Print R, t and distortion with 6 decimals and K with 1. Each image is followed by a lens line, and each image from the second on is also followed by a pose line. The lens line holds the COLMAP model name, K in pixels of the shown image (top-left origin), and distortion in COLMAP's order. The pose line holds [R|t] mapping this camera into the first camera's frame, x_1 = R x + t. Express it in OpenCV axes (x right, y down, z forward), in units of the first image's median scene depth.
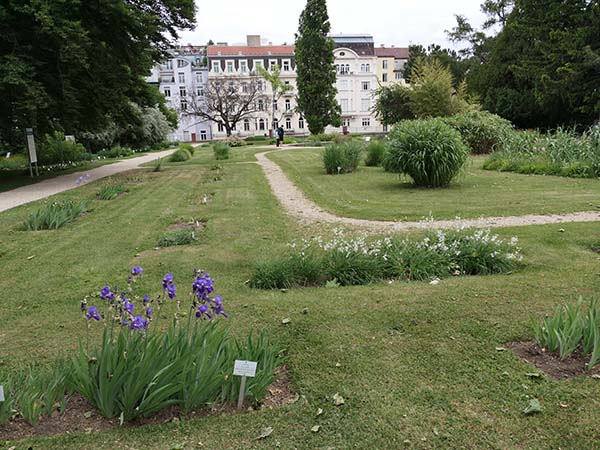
lens RADIAL K [[473.3, 0, 302.4], [0, 473.3, 223.6], [0, 0, 1]] dist [-0.041801, -0.000135]
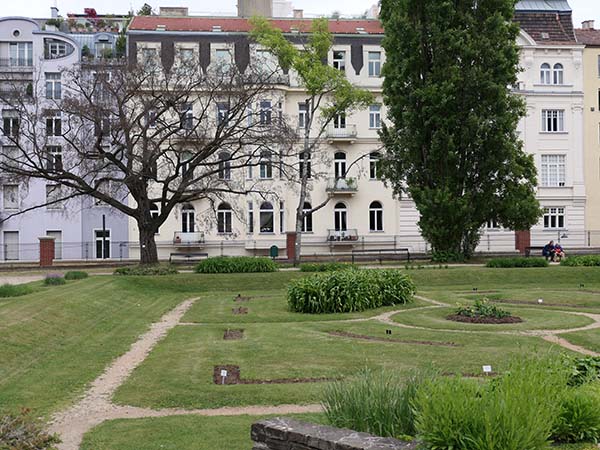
lens RADIAL K [[803.9, 0, 300.0], [0, 803.9, 224.9], [0, 0, 1]] dist [0.003179, 0.000000]
pose [[0.998369, 0.022876, -0.052301, -0.029759], [-0.033164, 0.978150, -0.205236, -0.082617], [0.046464, 0.206636, 0.977314, 0.417983]]
